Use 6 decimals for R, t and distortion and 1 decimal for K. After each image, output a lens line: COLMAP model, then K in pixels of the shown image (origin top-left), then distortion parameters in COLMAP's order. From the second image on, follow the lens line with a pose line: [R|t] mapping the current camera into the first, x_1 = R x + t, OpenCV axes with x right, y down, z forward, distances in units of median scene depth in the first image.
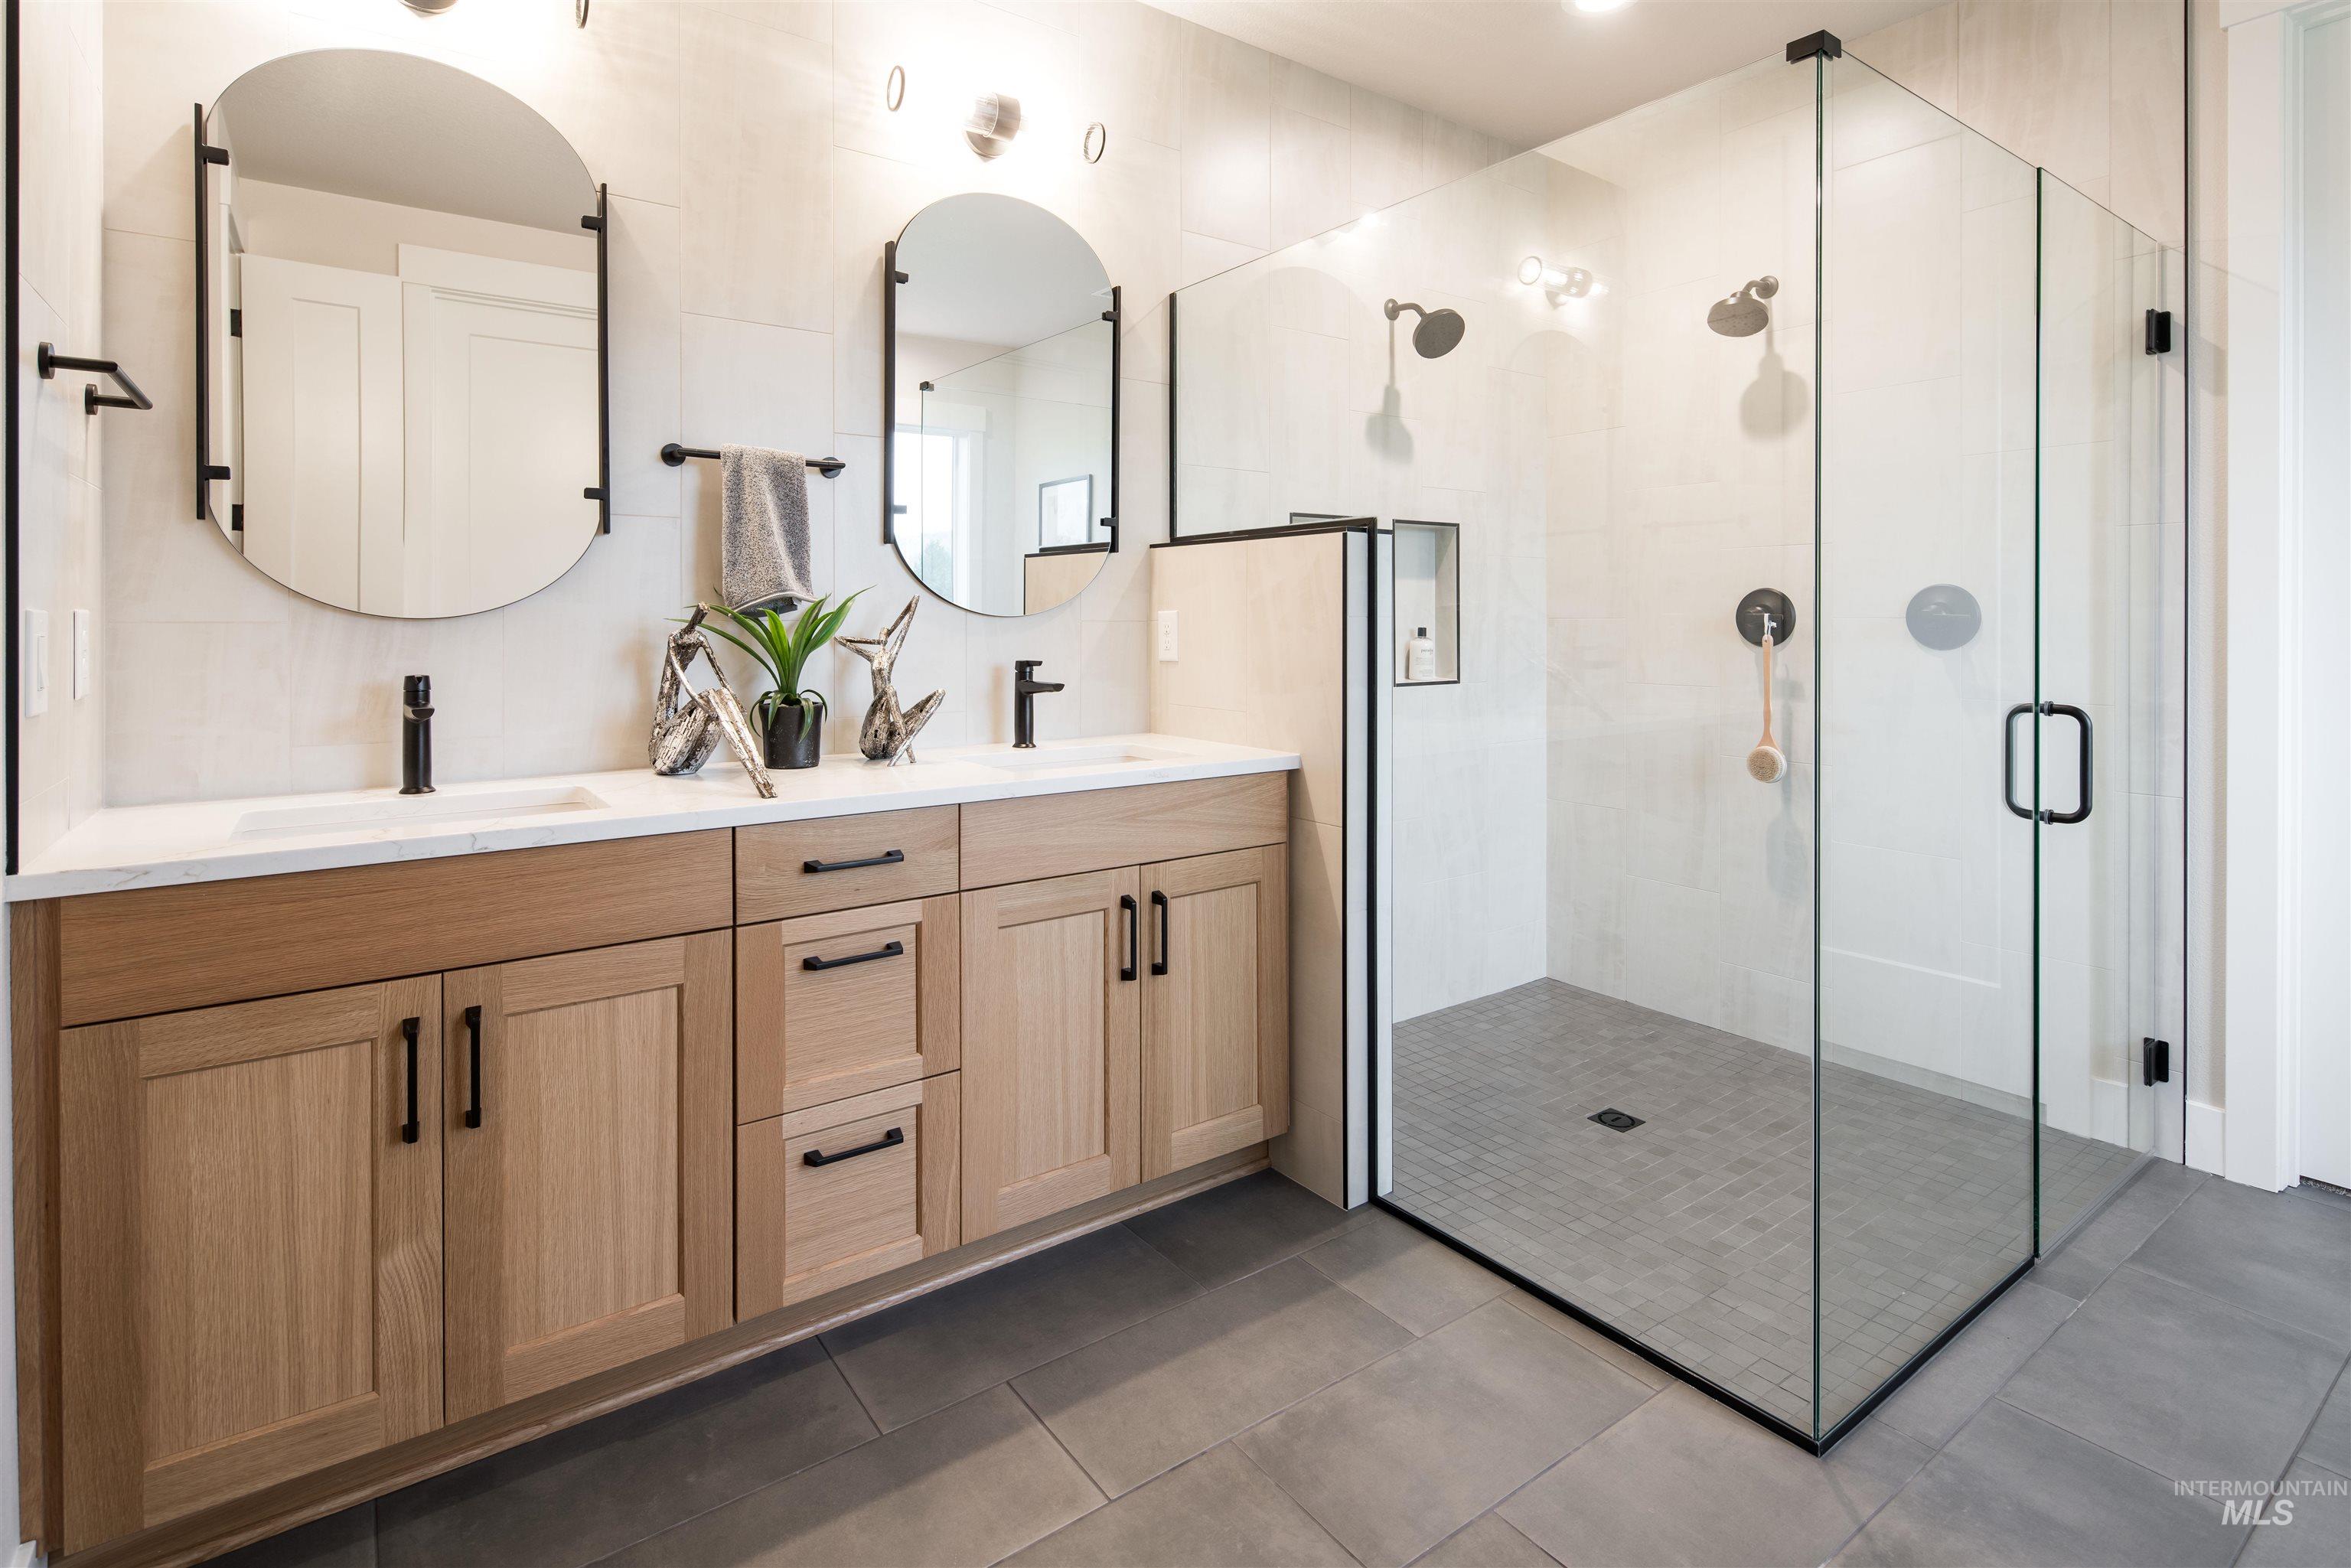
lens RADIAL K [[1144.4, 0, 1165.5], [0, 1144.4, 623.7], [0, 0, 1]] dist [0.005349, -0.005052]
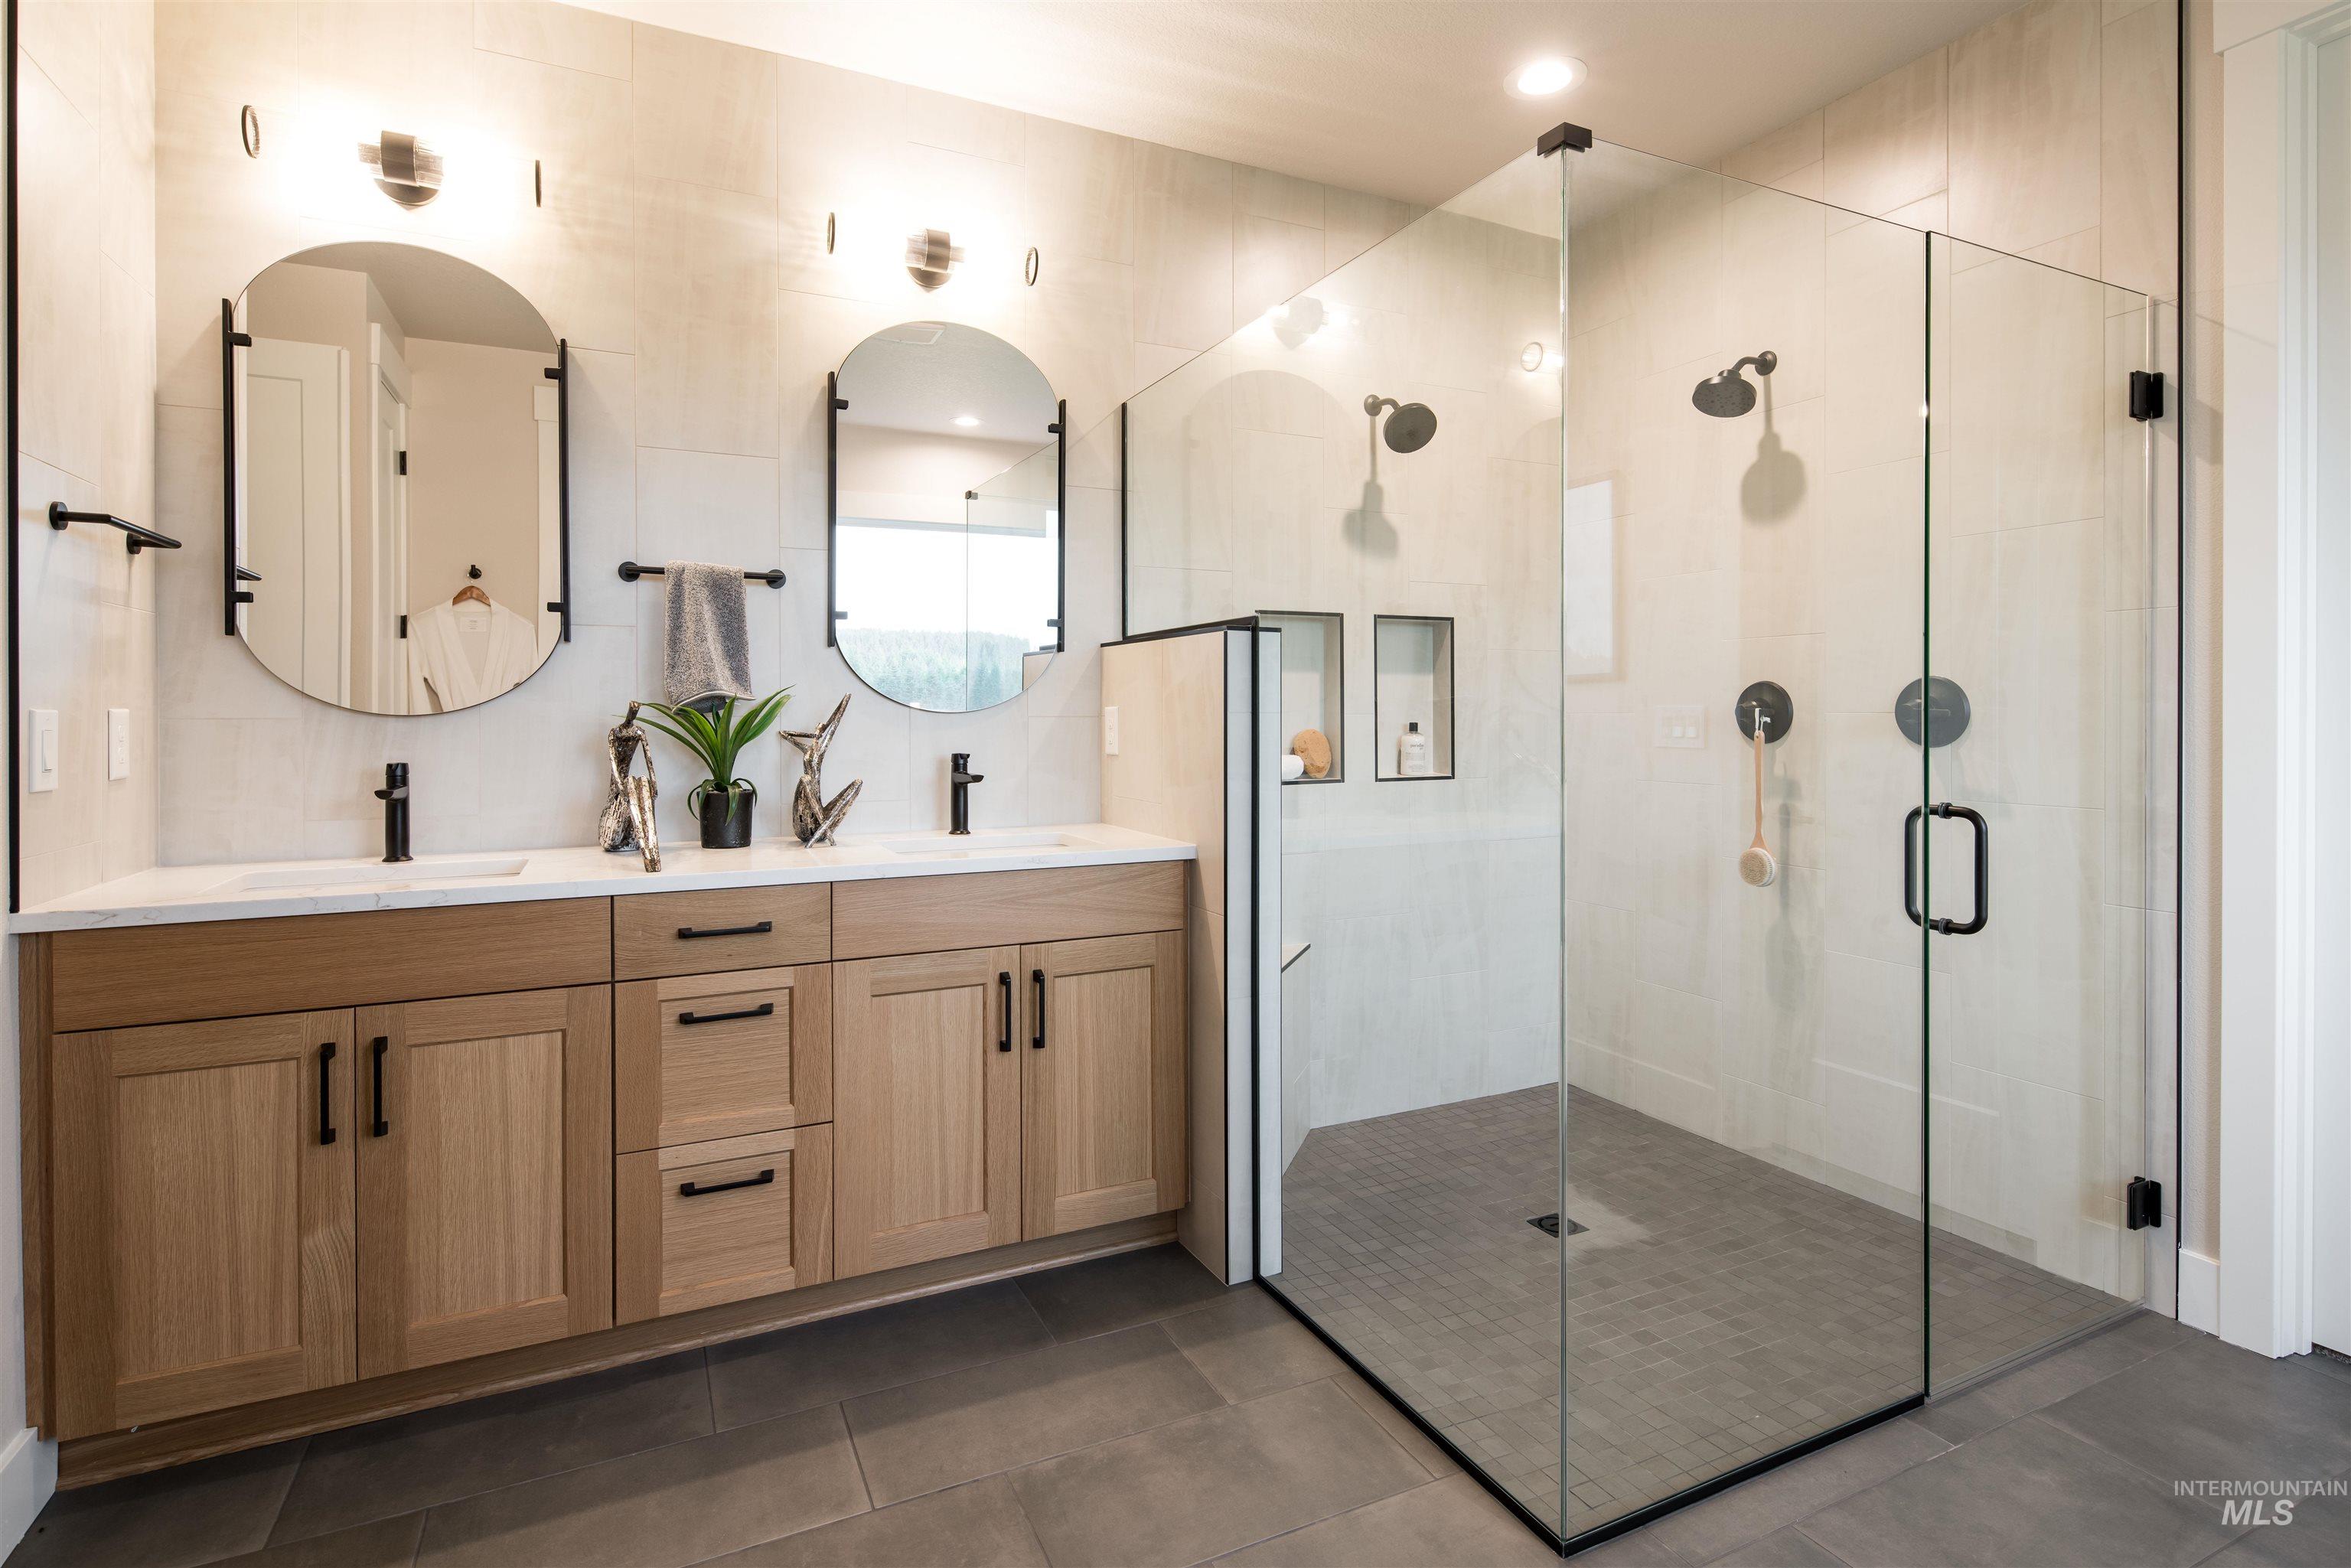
lens RADIAL K [[1144.4, 0, 1164.7], [0, 1144.4, 719.0], [0, 0, 1]] dist [0.005349, -0.005052]
pose [[0.984040, -0.000068, -0.177946, 0.294845], [0.000400, 0.999998, 0.001827, -0.002186], [0.177946, -0.001869, 0.984039, -0.029116]]
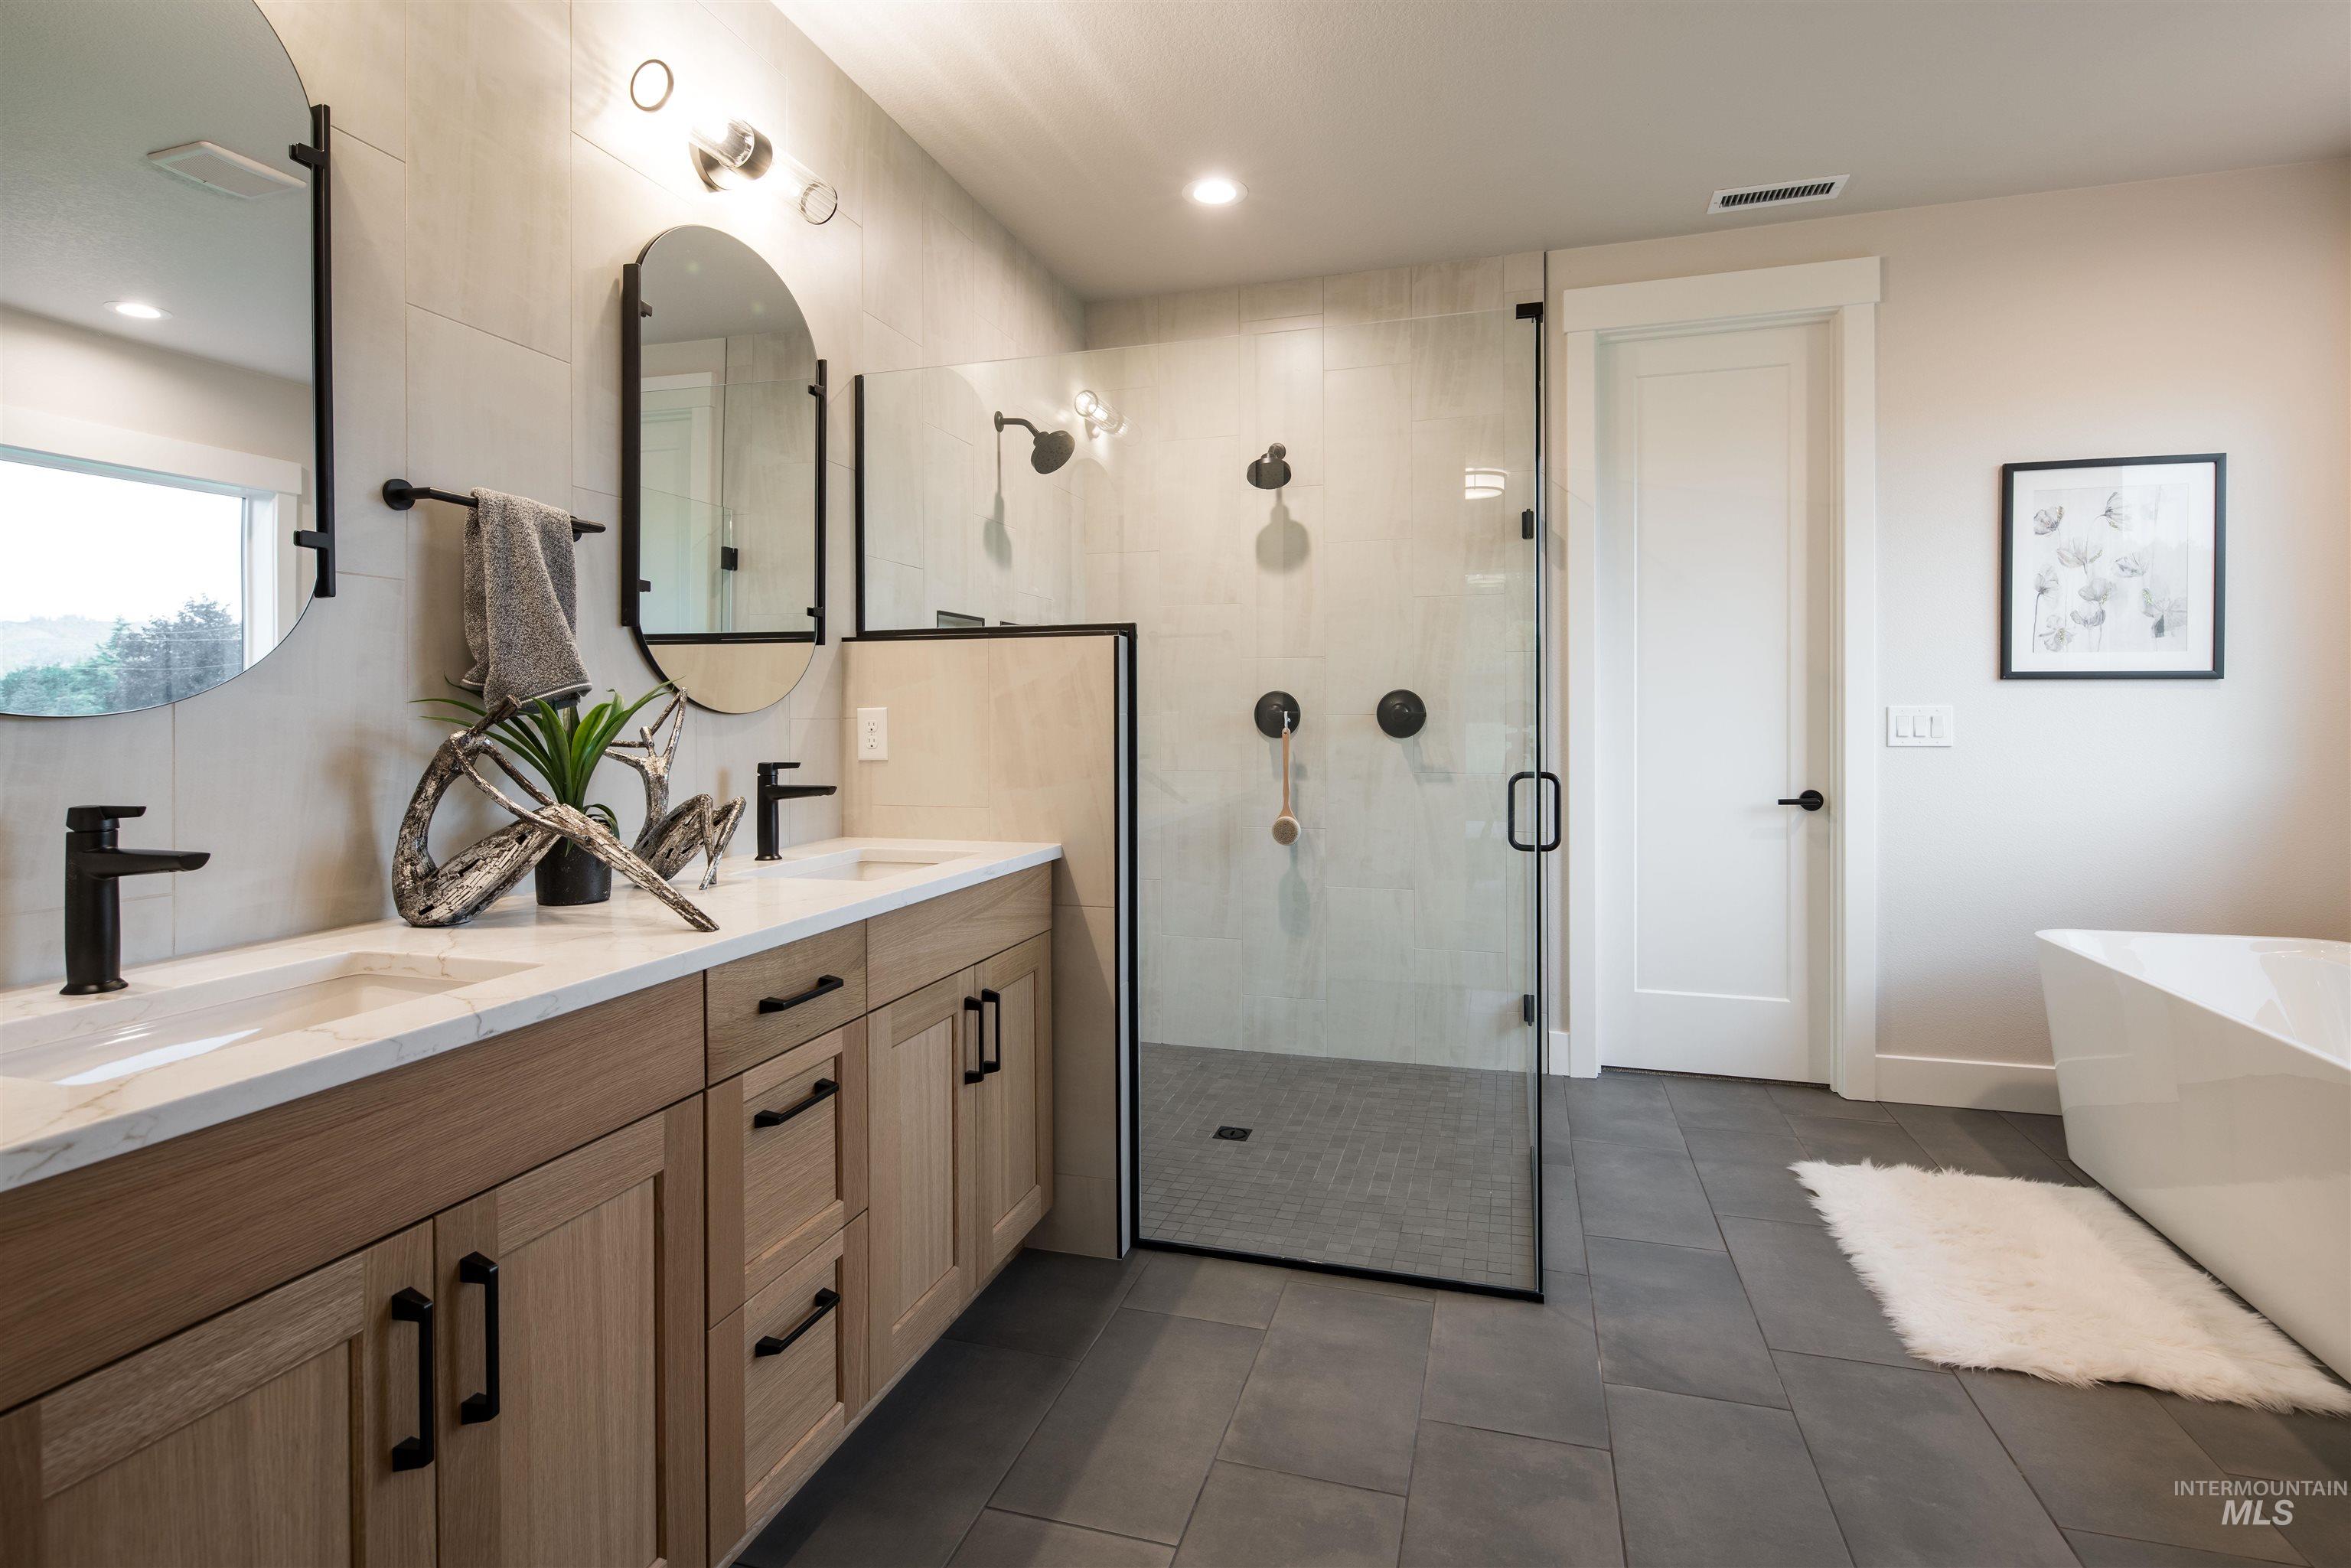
lens RADIAL K [[1144.4, 0, 1173.5], [0, 1144.4, 718.0], [0, 0, 1]] dist [0.005349, -0.005052]
pose [[0.790593, -0.002803, 0.612335, -0.480894], [0.005027, 0.999986, -0.001912, 0.000432], [-0.612321, 0.004590, 0.790596, 0.110282]]
